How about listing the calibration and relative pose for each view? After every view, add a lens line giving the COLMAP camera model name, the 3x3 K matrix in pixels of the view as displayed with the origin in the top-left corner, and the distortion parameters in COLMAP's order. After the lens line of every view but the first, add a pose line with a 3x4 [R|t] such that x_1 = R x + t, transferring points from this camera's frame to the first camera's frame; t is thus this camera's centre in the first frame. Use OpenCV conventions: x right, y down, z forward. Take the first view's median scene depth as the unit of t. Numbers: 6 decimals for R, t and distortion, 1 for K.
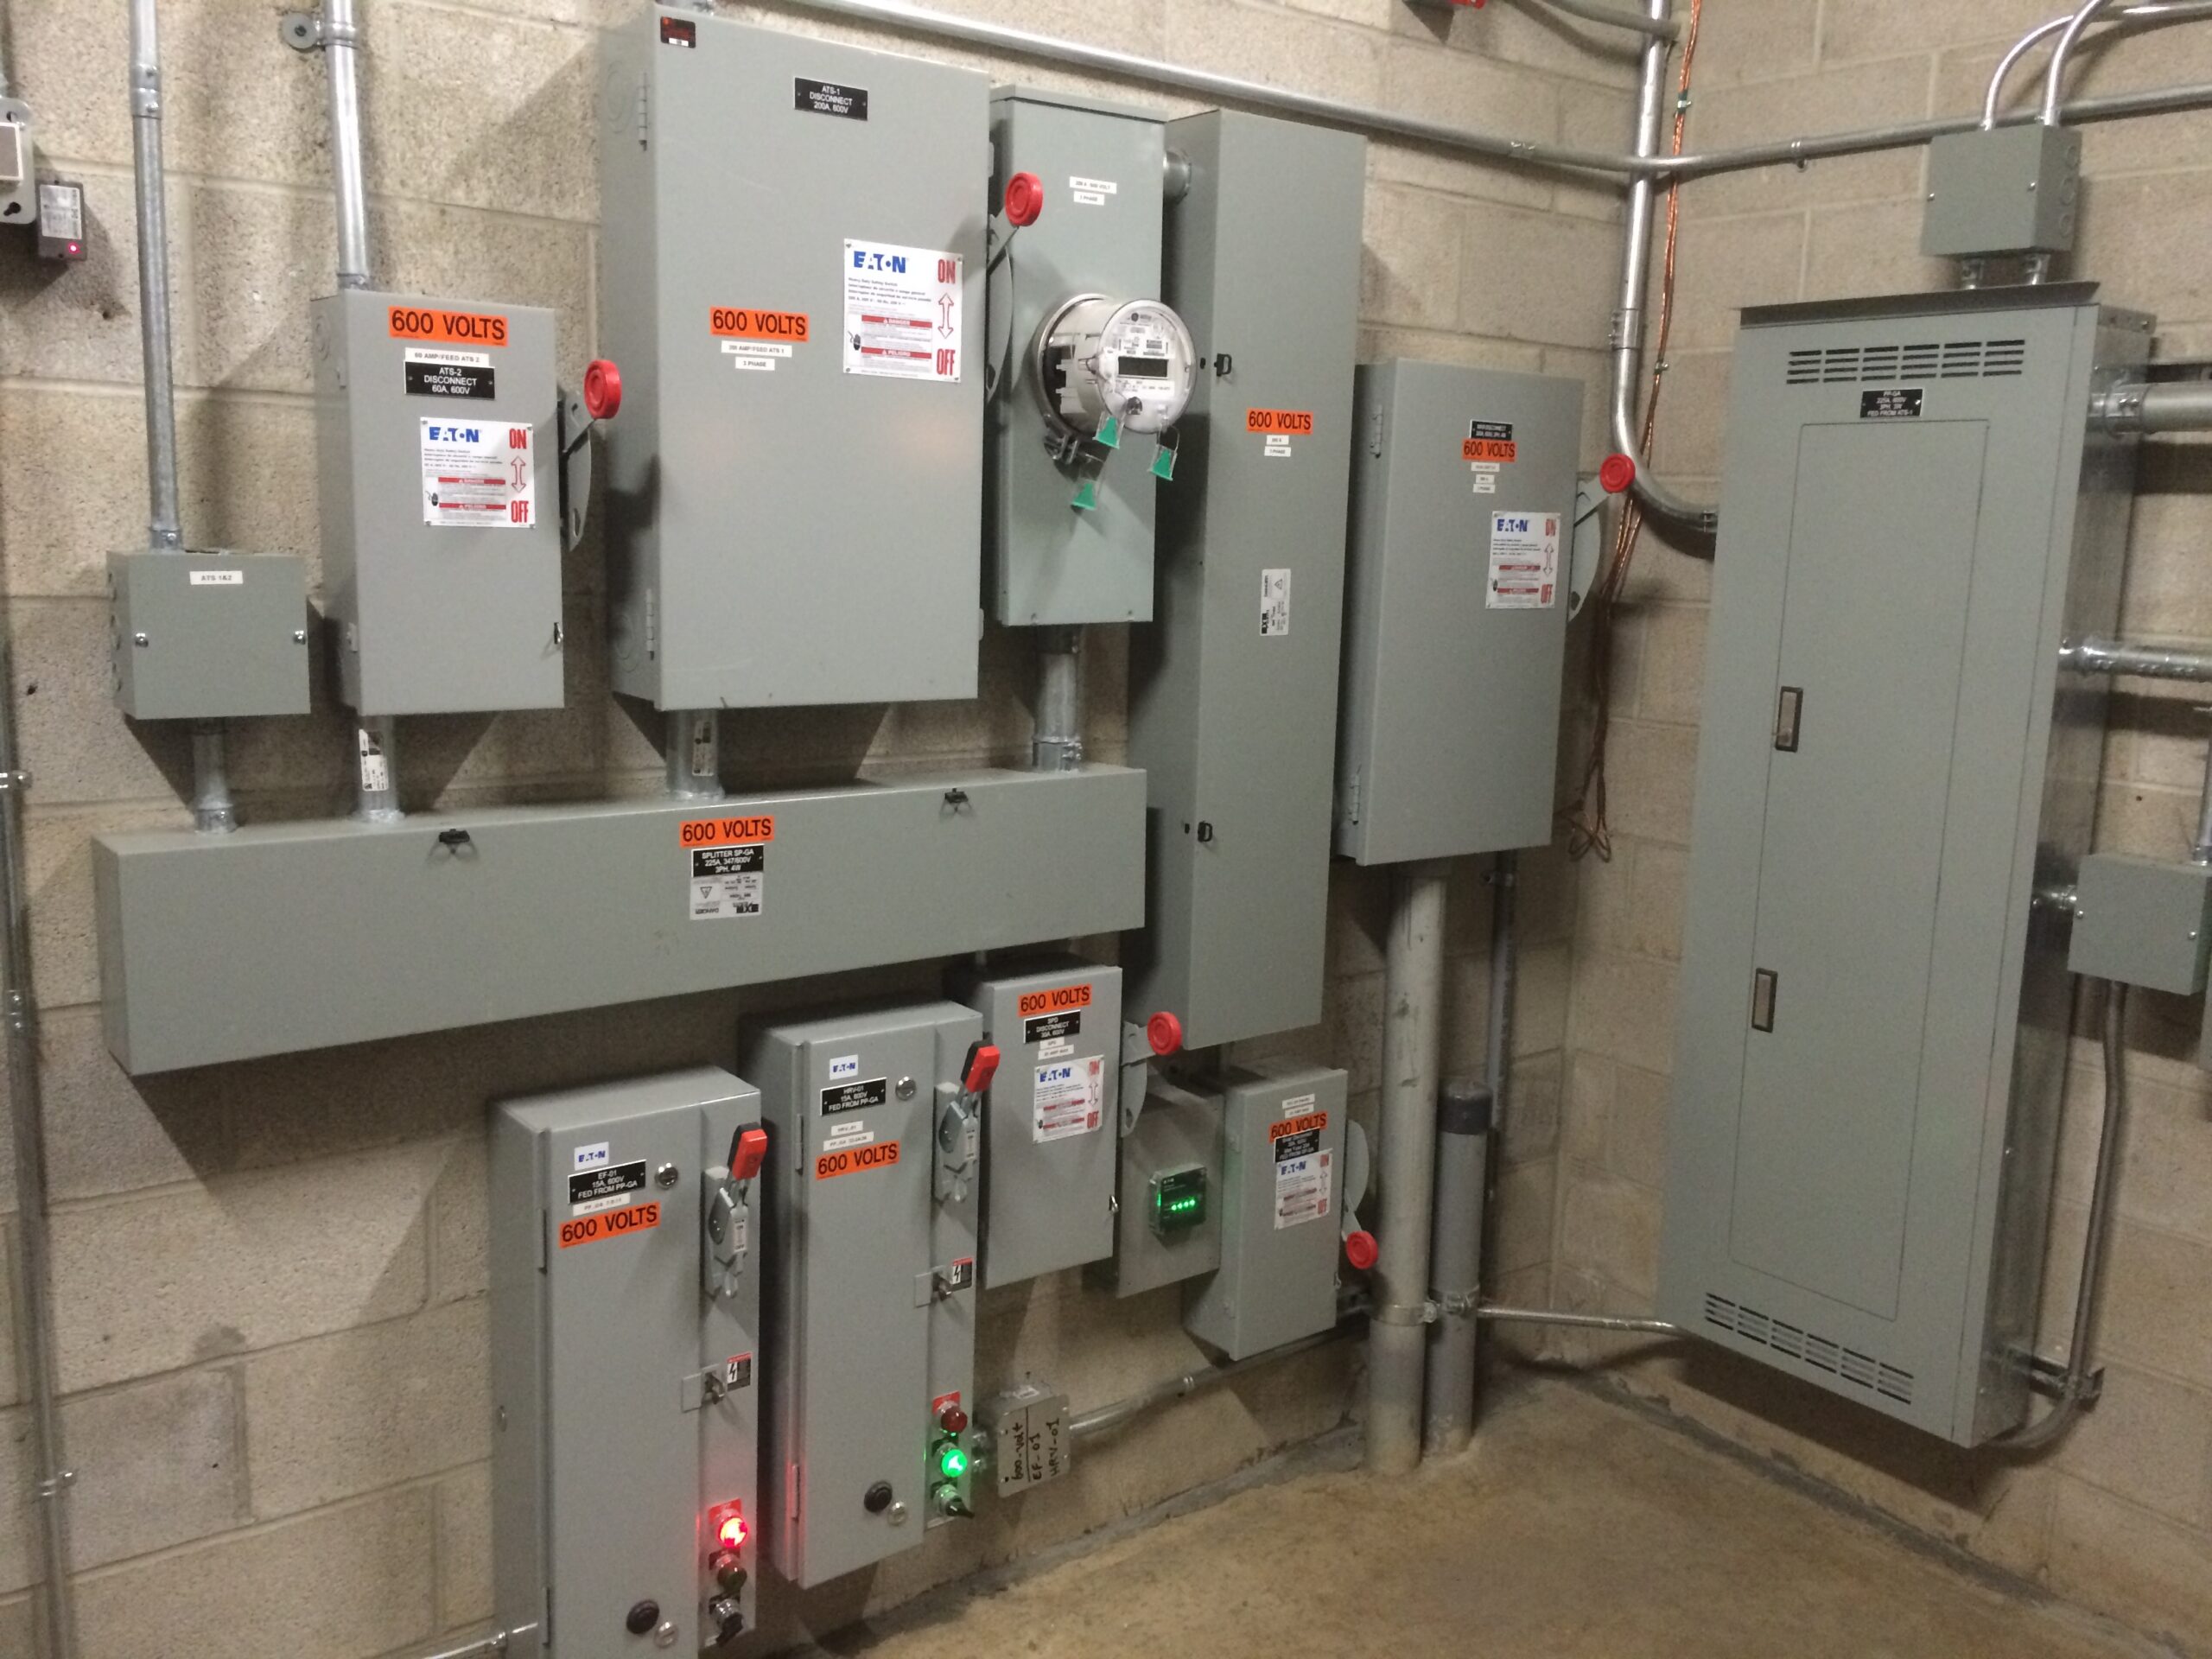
lens RADIAL K [[1881.3, 0, 1098.2], [0, 1881.3, 824.7], [0, 0, 1]] dist [0.097673, -0.134725]
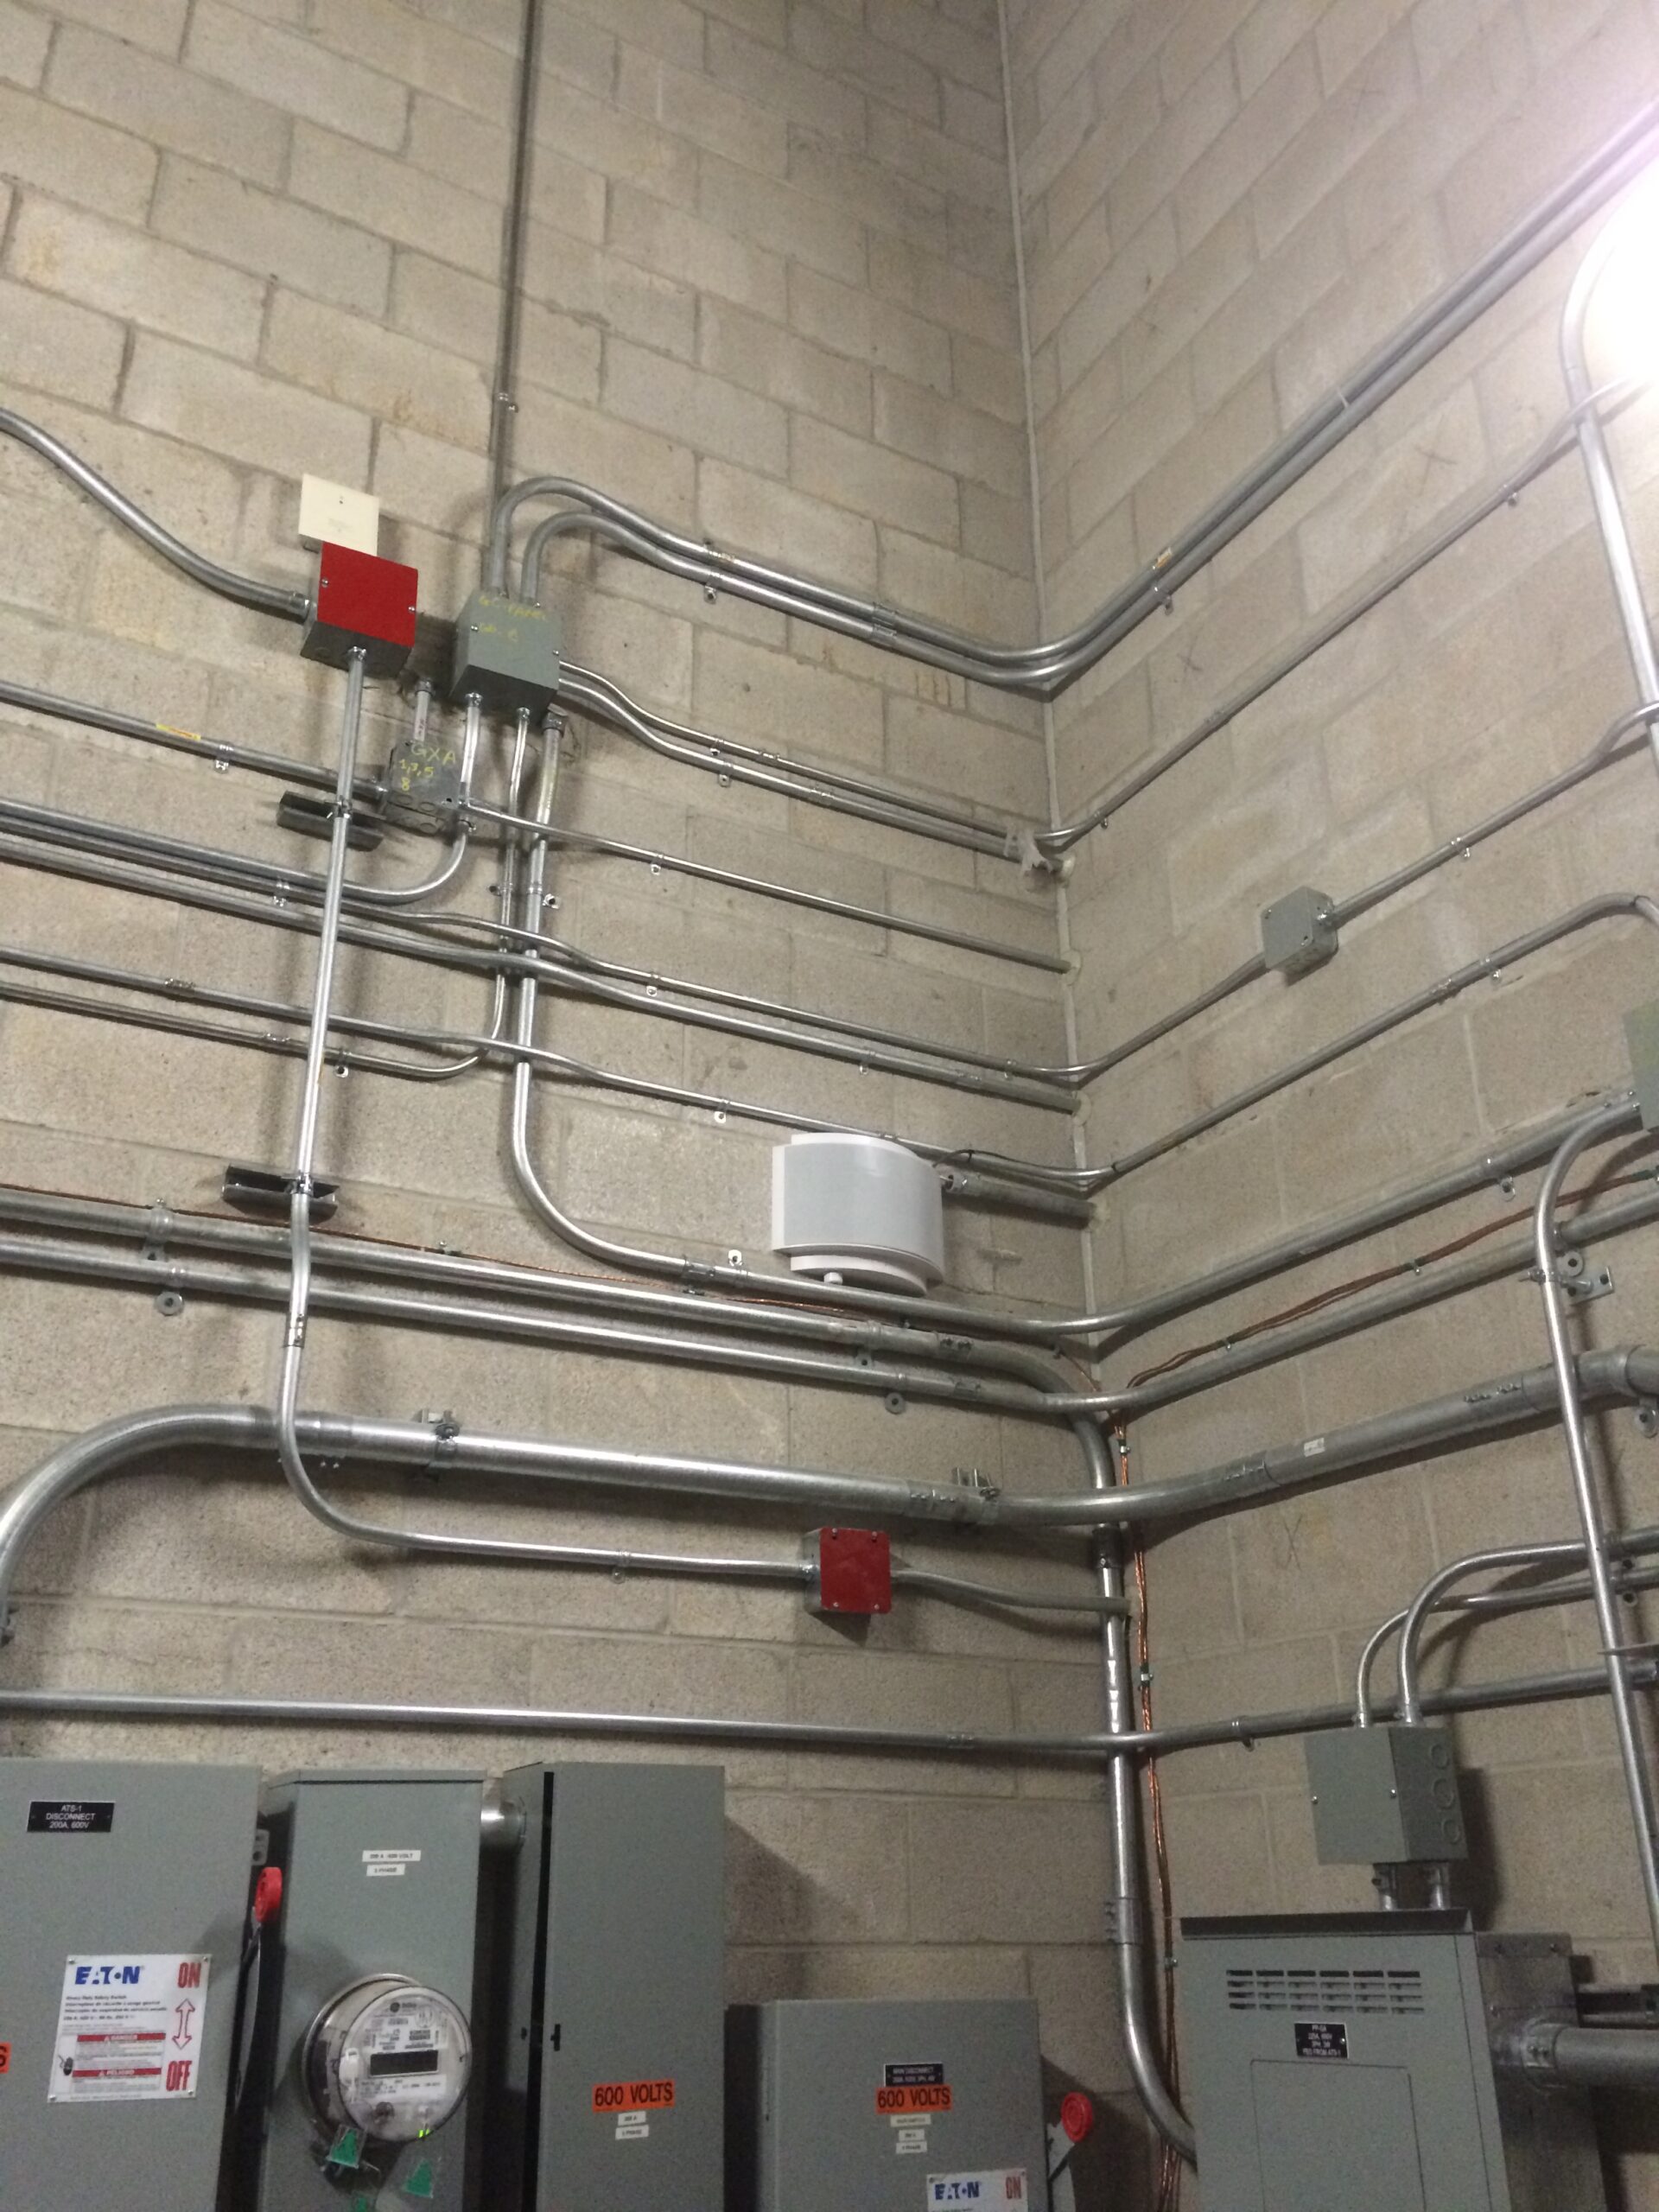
lens RADIAL K [[1881.3, 0, 829.5], [0, 1881.3, 1106.0], [0, 0, 1]] dist [0.097673, -0.134725]
pose [[0.988032, -0.101439, -0.116200, 0.351875], [0.020181, 0.831872, -0.554601, -0.097070], [0.152922, 0.545619, 0.823963, -0.001944]]
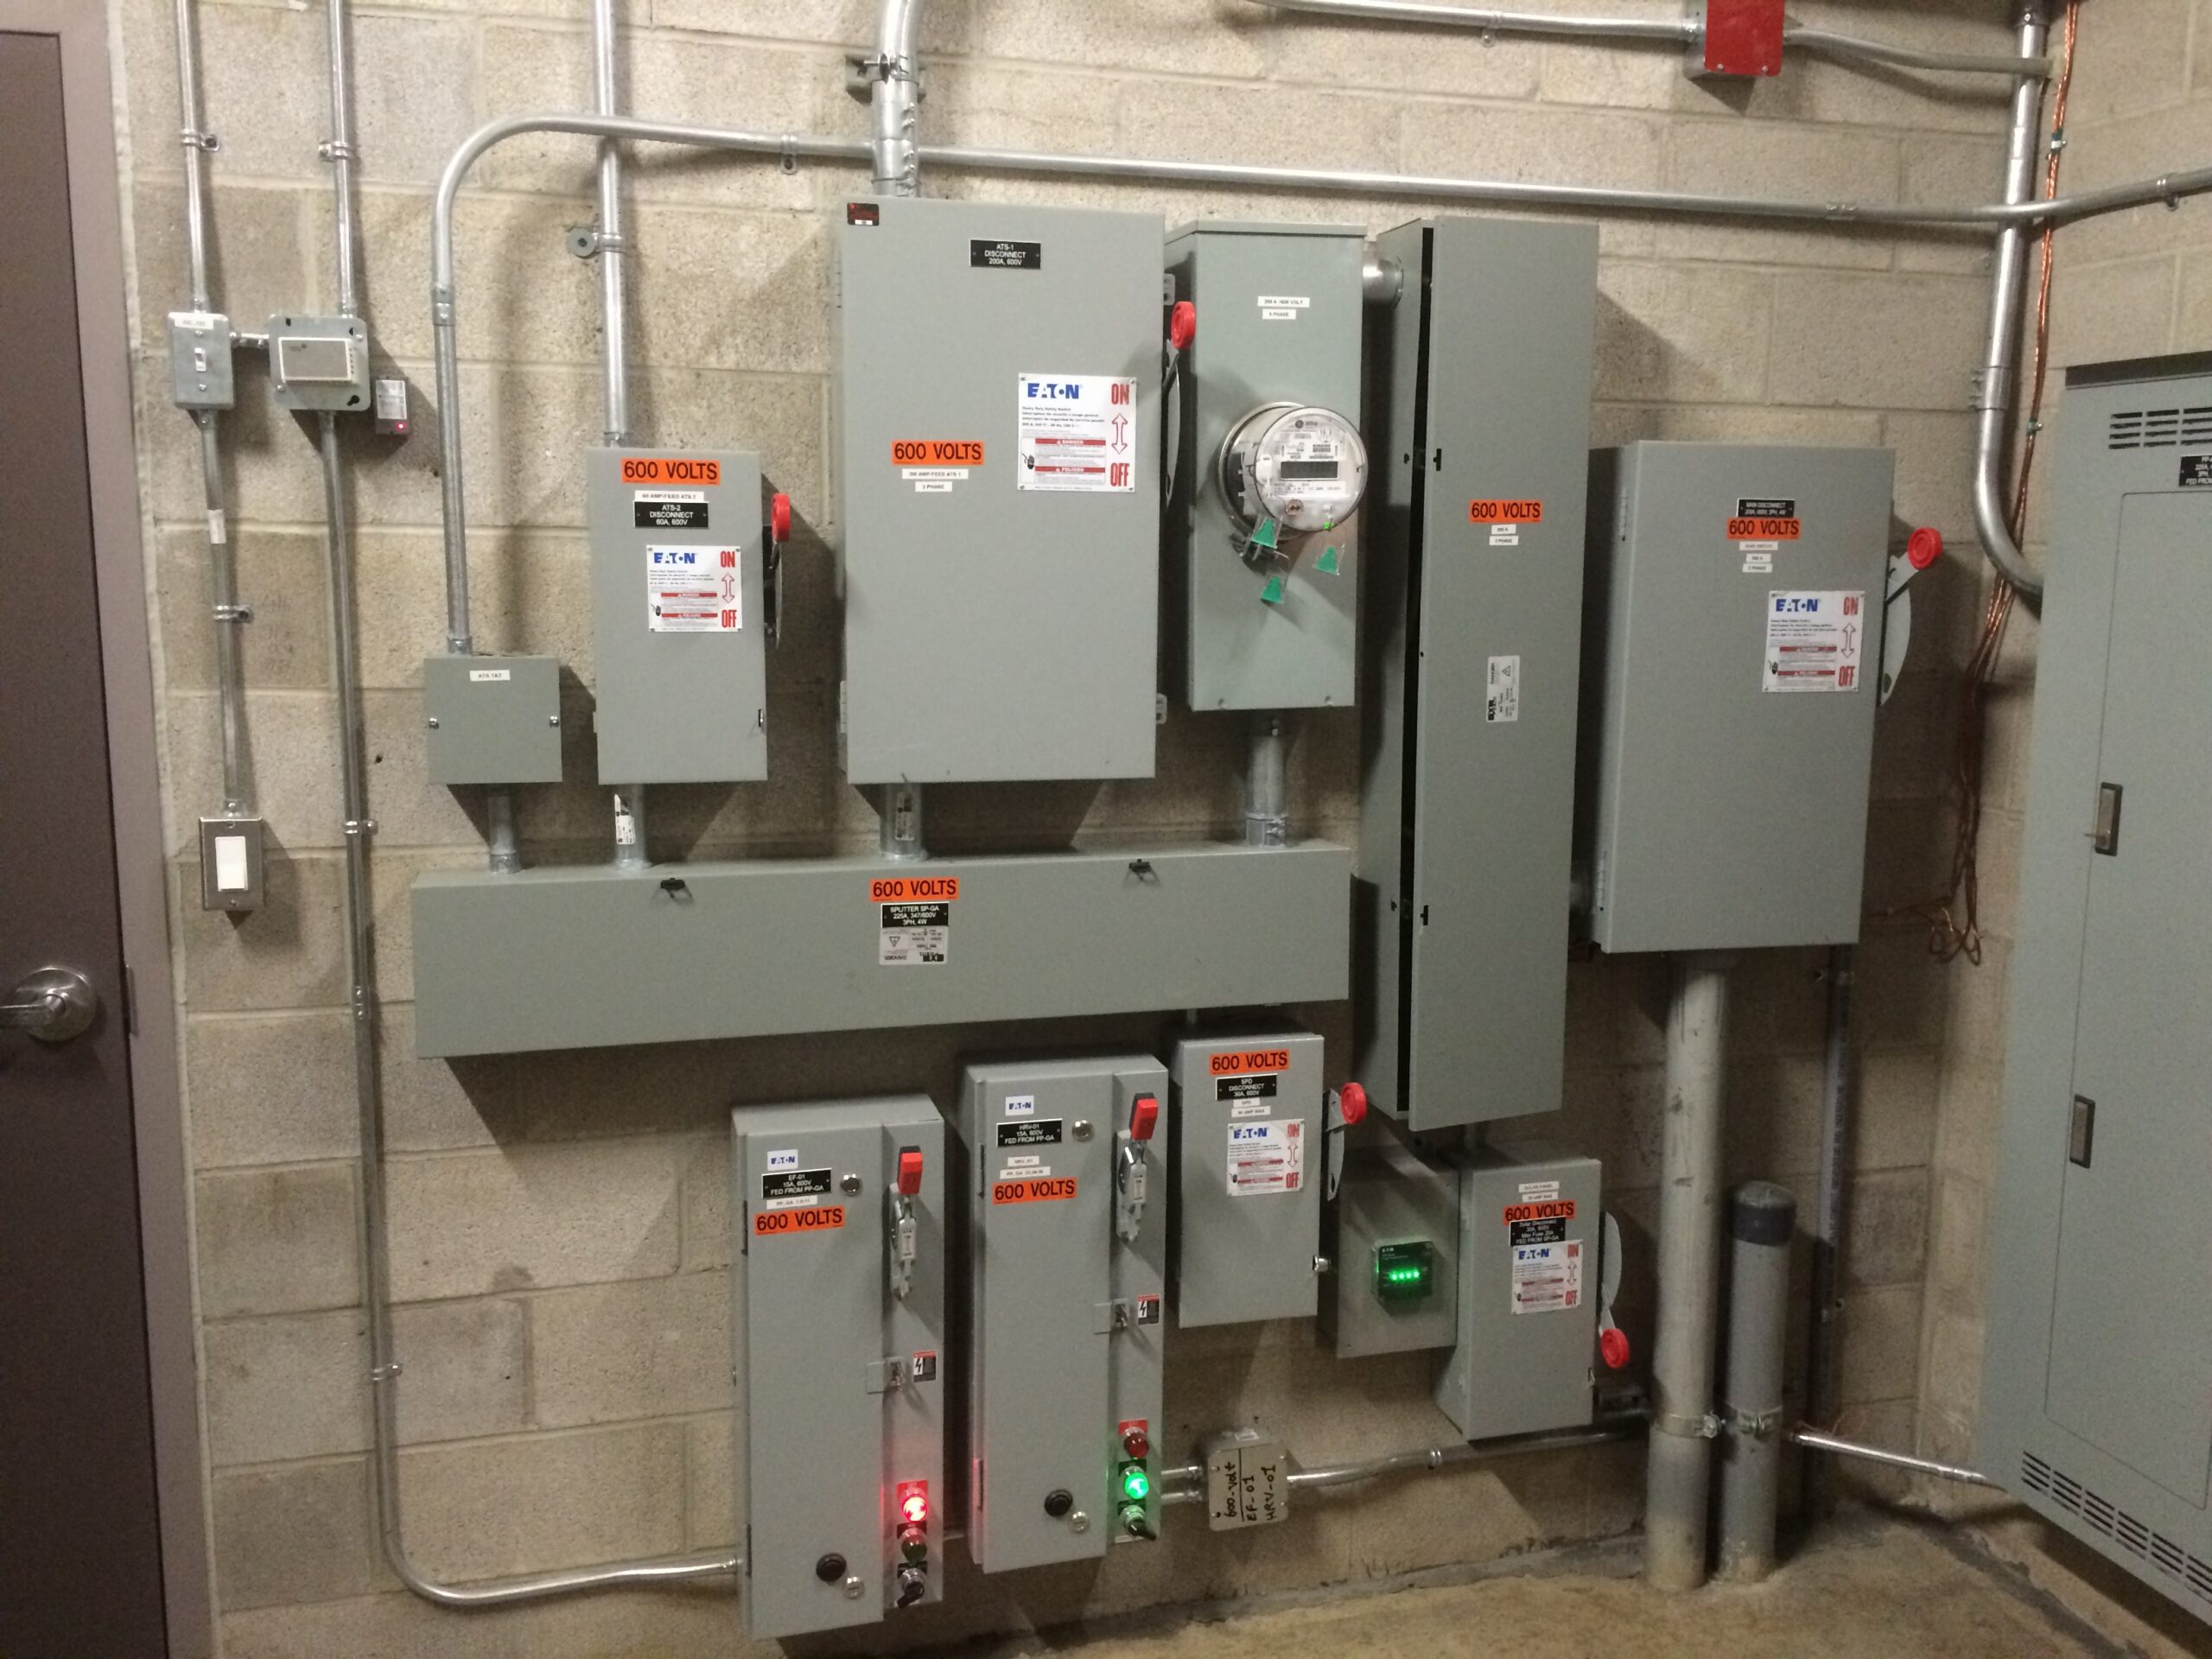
lens RADIAL K [[1881.3, 0, 1098.2], [0, 1881.3, 824.7], [0, 0, 1]] dist [0.097673, -0.134725]
pose [[0.924899, 0.033767, -0.378711, 0.292071], [-0.043722, 0.998887, -0.017715, -0.017524], [0.377691, 0.032943, 0.925345, -0.016792]]
